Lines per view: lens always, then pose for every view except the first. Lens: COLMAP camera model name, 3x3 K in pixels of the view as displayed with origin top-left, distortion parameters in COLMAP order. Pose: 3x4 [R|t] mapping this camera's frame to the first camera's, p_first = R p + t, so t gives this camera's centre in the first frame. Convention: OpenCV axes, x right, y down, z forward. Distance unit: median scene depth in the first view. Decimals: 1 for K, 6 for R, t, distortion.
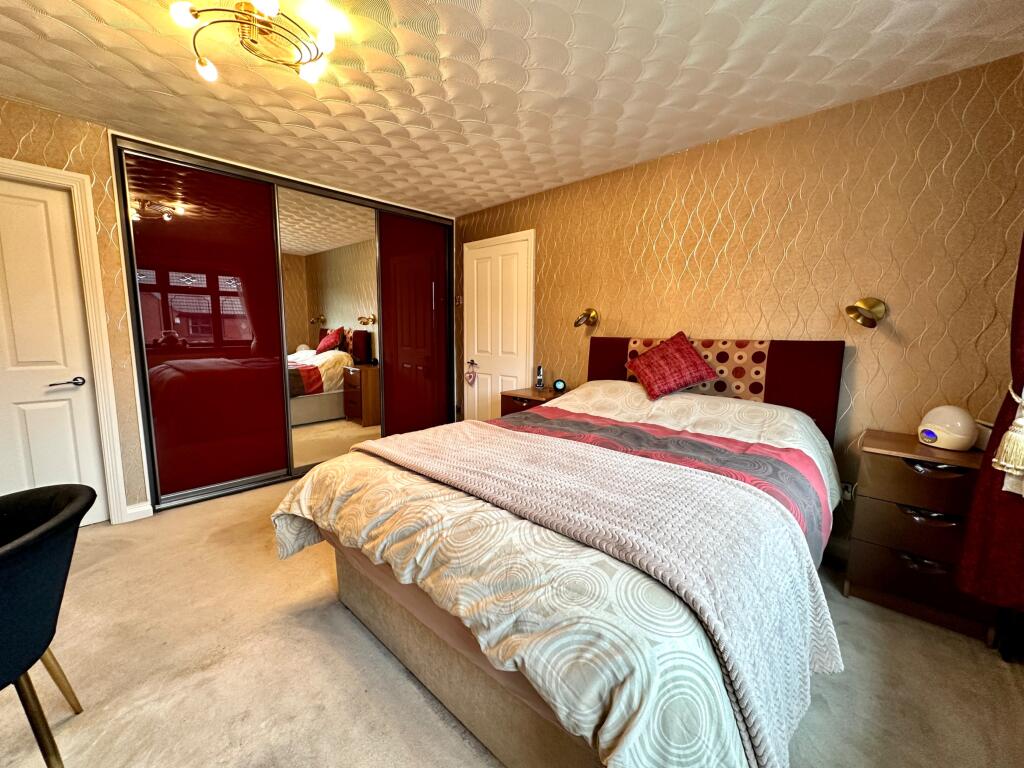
lens RADIAL K [[410.3, 0, 506.3], [0, 410.3, 378.6], [0, 0, 1]] dist [0.000166, 0.000489]
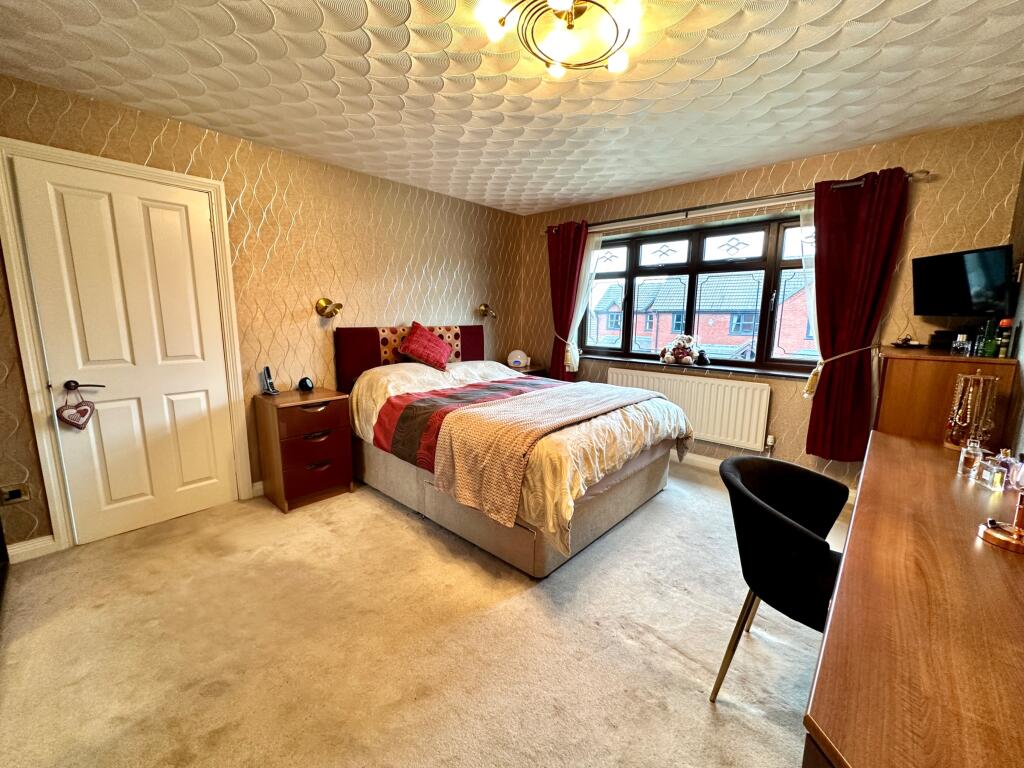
lens RADIAL K [[410.3, 0, 509.6], [0, 410.3, 383.4], [0, 0, 1]] dist [0.000166, 0.000489]
pose [[-0.001386, -0.163915, 0.986474, -0.888351], [0.115416, 0.979856, 0.162977, -0.093129], [-0.993316, 0.114080, 0.017560, 0.652710]]
